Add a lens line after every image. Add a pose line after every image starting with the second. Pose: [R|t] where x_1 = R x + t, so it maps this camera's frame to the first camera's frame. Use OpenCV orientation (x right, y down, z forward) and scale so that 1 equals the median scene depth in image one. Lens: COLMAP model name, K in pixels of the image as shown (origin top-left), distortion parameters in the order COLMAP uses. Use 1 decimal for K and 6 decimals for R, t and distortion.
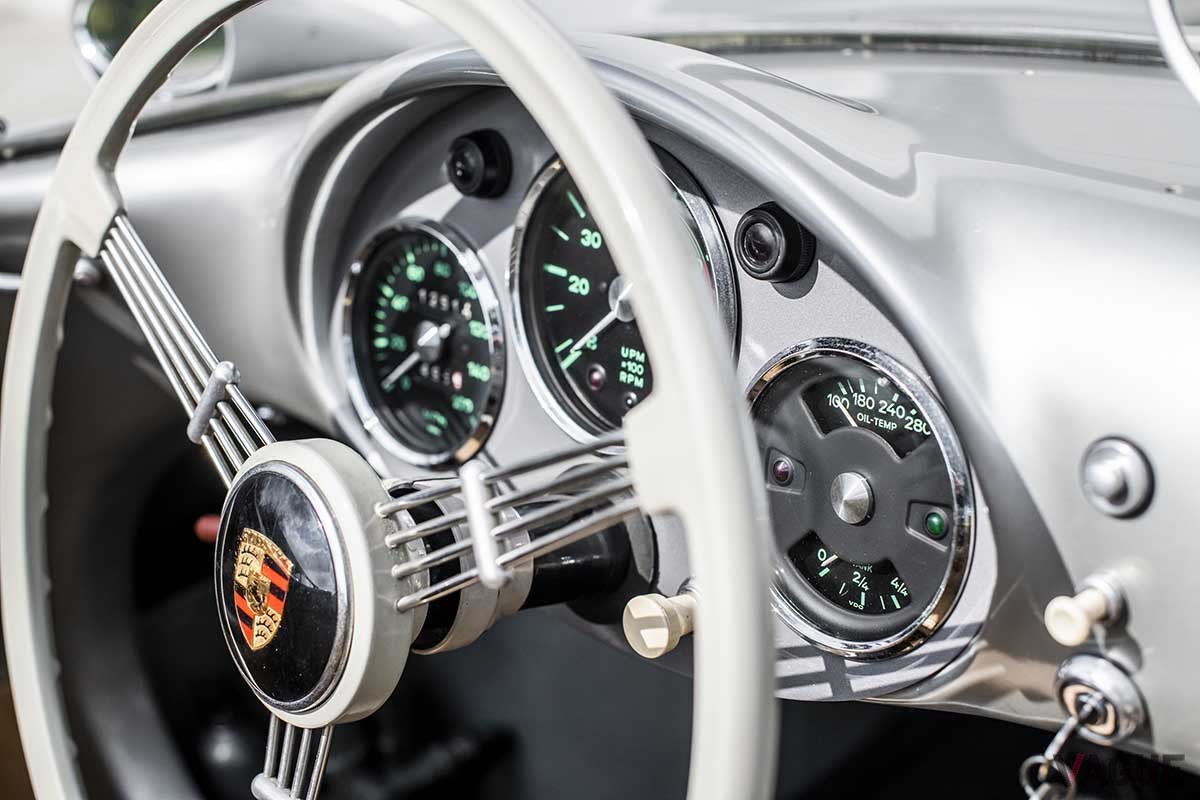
lens RADIAL K [[1832.5, 0, 600.0], [0, 1832.5, 400.0], [0, 0, 1]] dist [-0.049598, -0.053348]
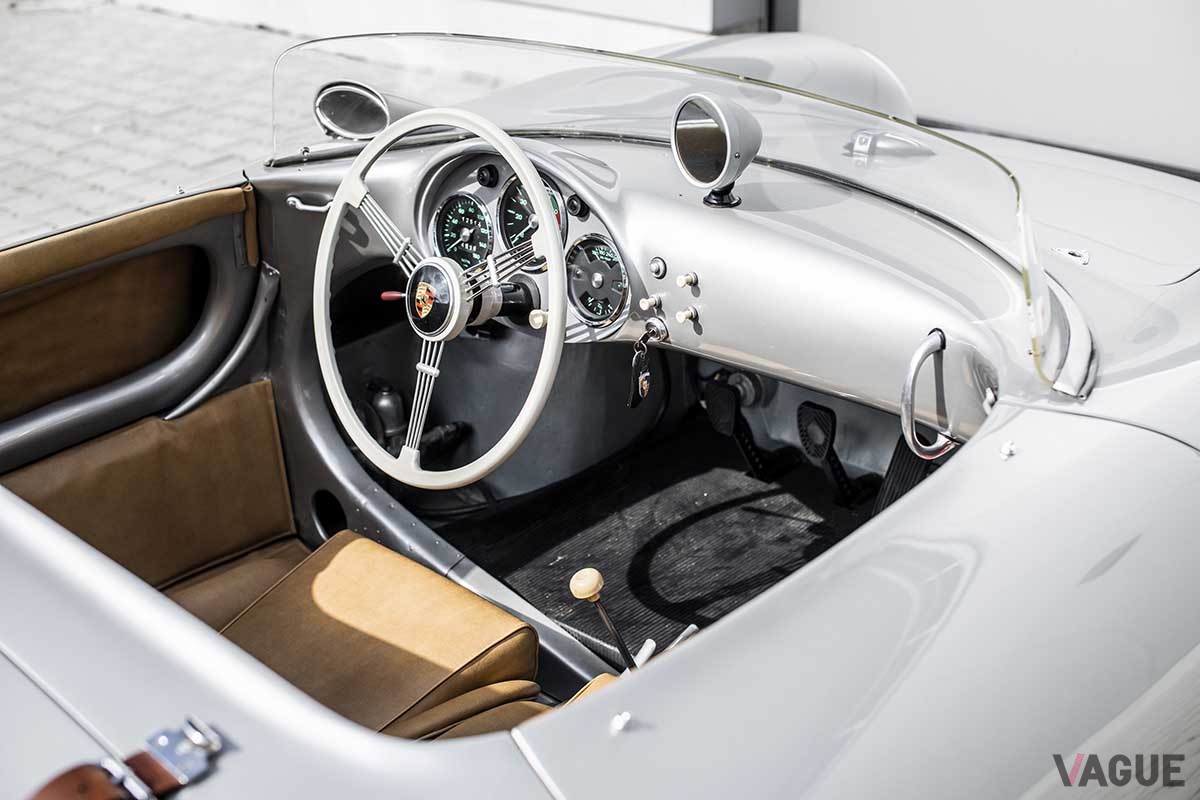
lens RADIAL K [[1832.5, 0, 600.0], [0, 1832.5, 400.0], [0, 0, 1]] dist [-0.049598, -0.053348]
pose [[0.997327, 0.038770, 0.061939, -0.054630], [-0.039815, 0.999083, 0.015727, 0.195202], [-0.061273, -0.018151, 0.997956, -2.133268]]
